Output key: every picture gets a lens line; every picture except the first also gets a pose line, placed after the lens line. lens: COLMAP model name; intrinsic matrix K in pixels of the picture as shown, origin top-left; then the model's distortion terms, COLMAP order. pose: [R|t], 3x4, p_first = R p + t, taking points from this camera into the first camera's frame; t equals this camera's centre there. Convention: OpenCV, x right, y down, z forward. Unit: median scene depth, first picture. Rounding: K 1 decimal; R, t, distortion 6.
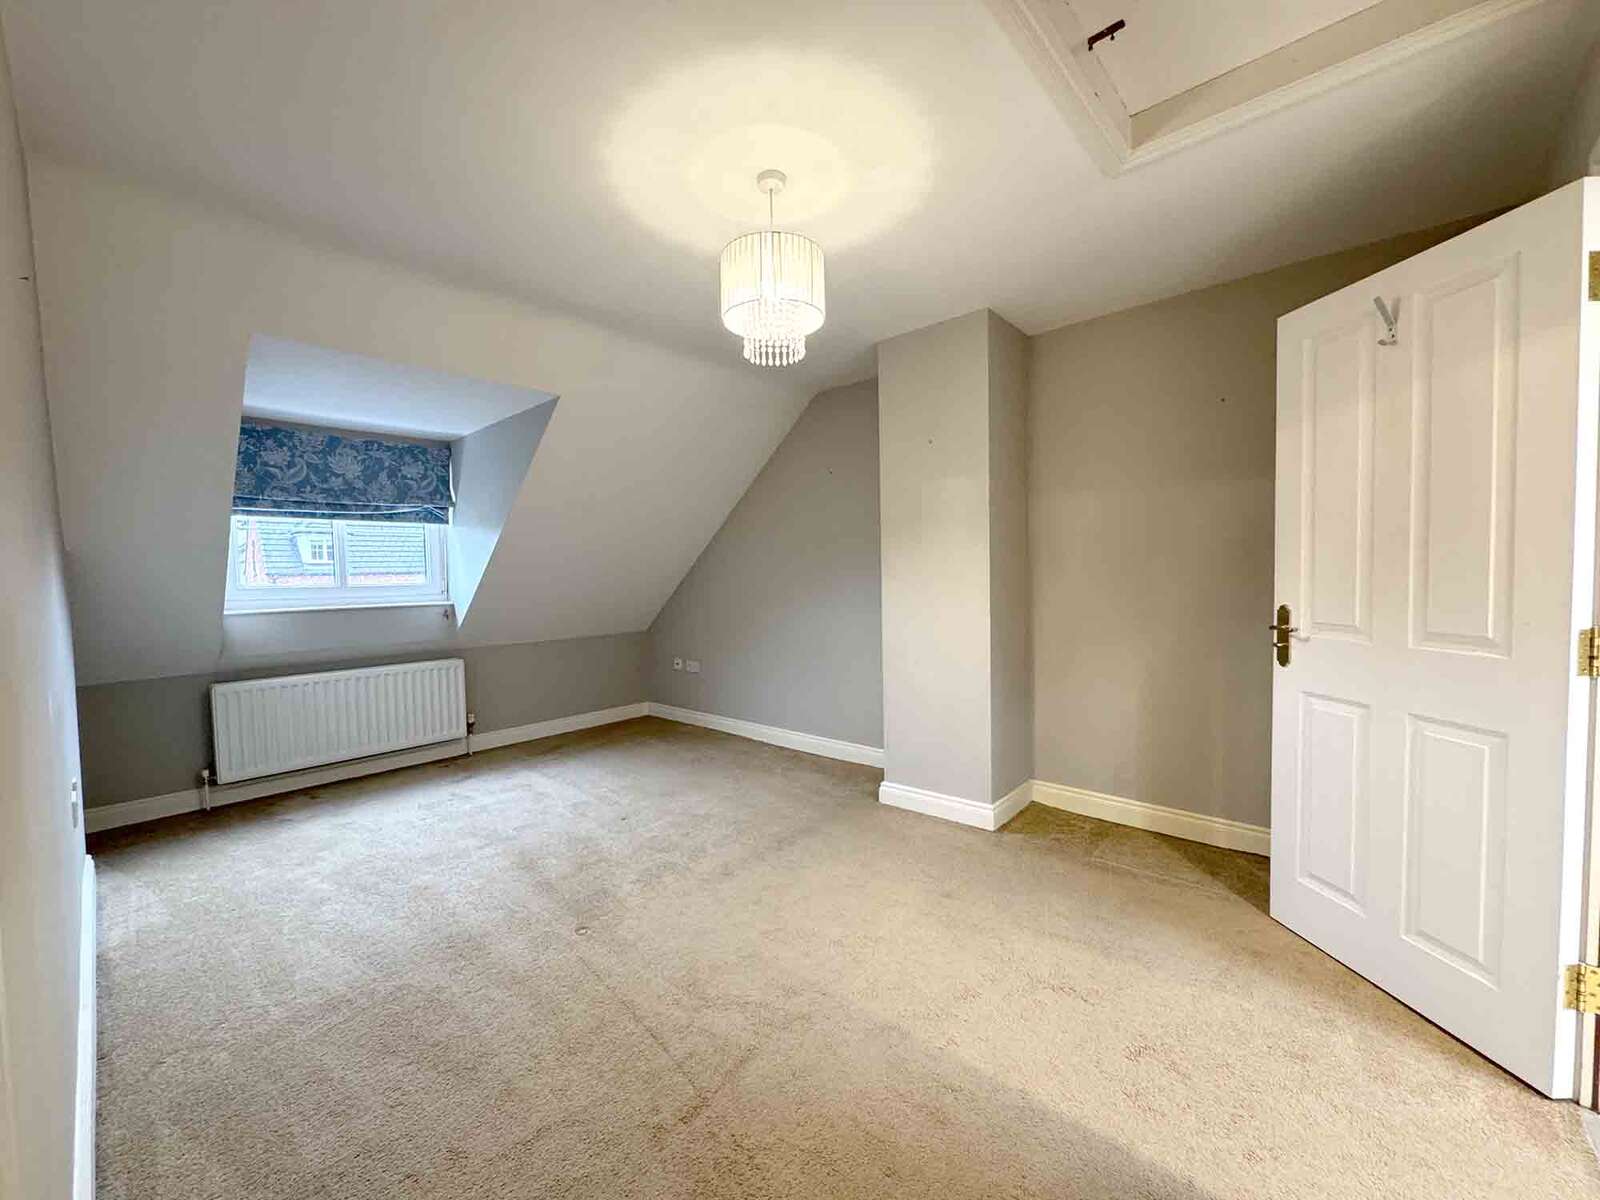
lens RADIAL K [[636.0, 0, 798.3], [0, 636.0, 600.2], [0, 0, 1]] dist [-0.002334, -0.000049]
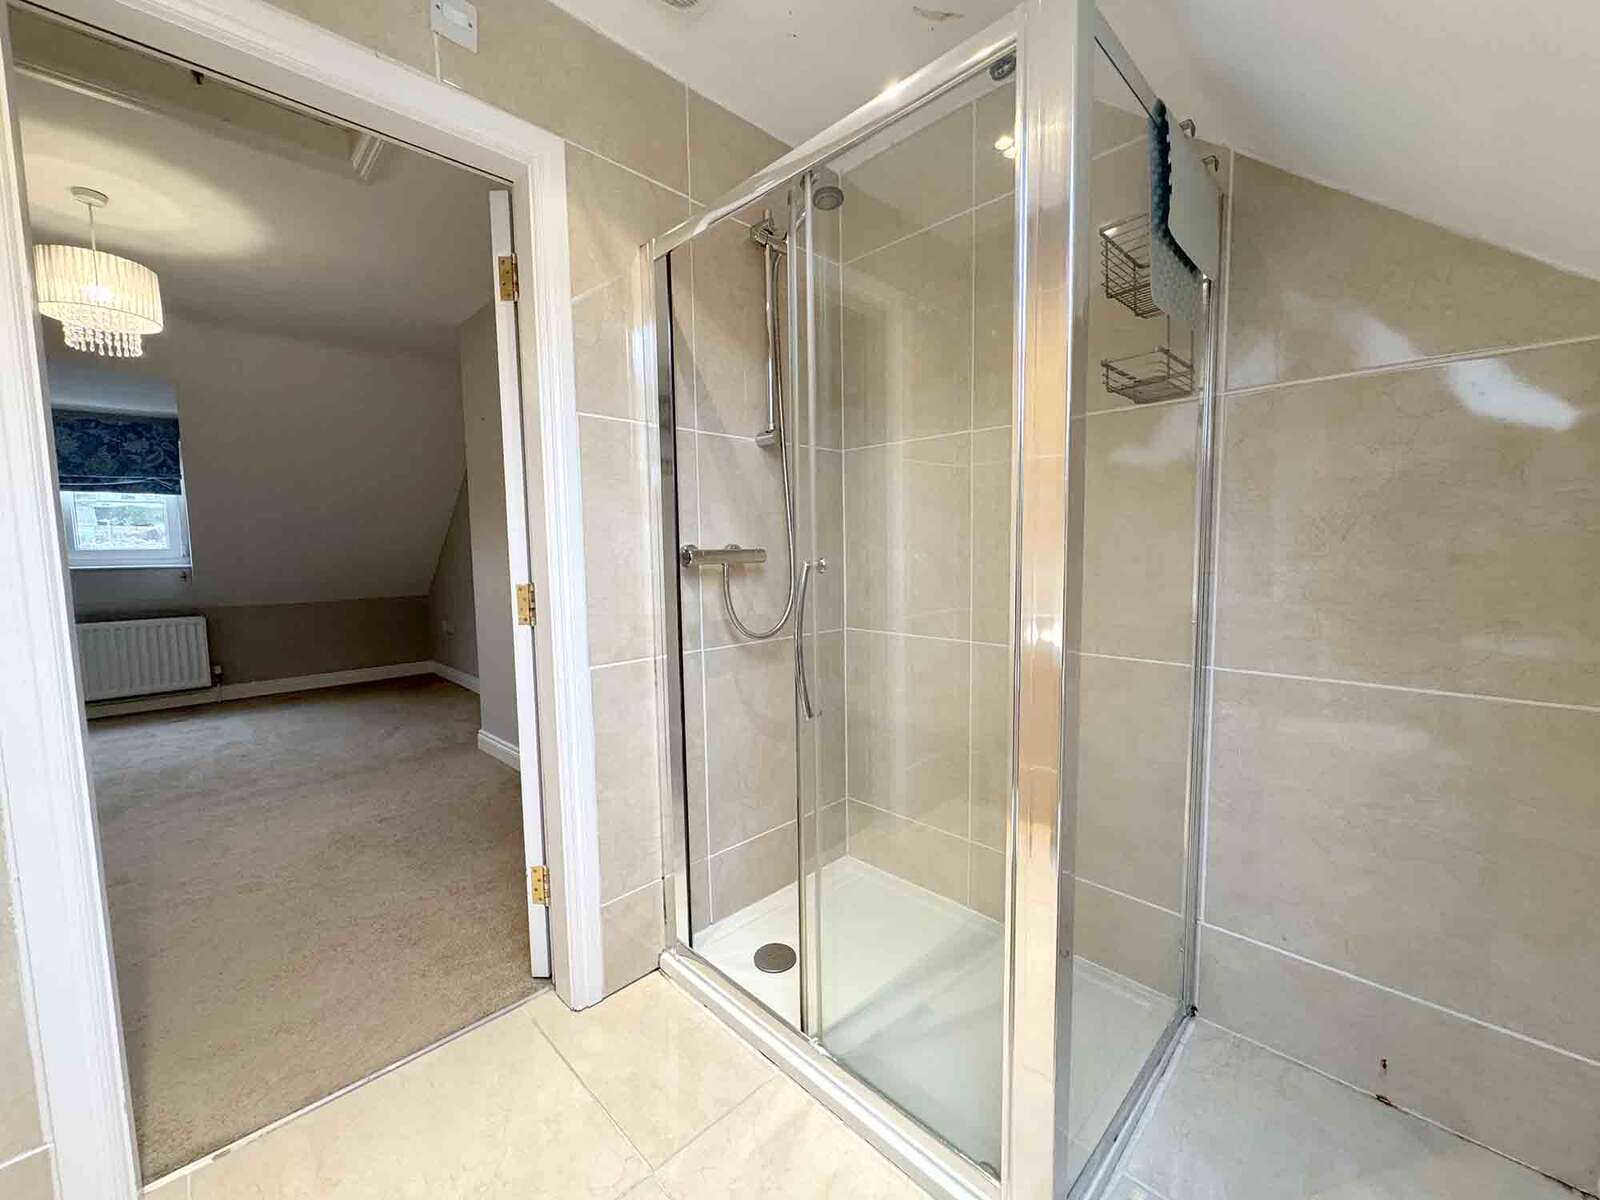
lens RADIAL K [[636.0, 0, 798.3], [0, 636.0, 600.2], [0, 0, 1]] dist [-0.002334, -0.000049]
pose [[0.998486, 0.011470, -0.053795, 0.625840], [-0.009066, 0.998958, 0.044720, 0.004978], [0.054252, -0.044165, 0.997550, -0.055383]]
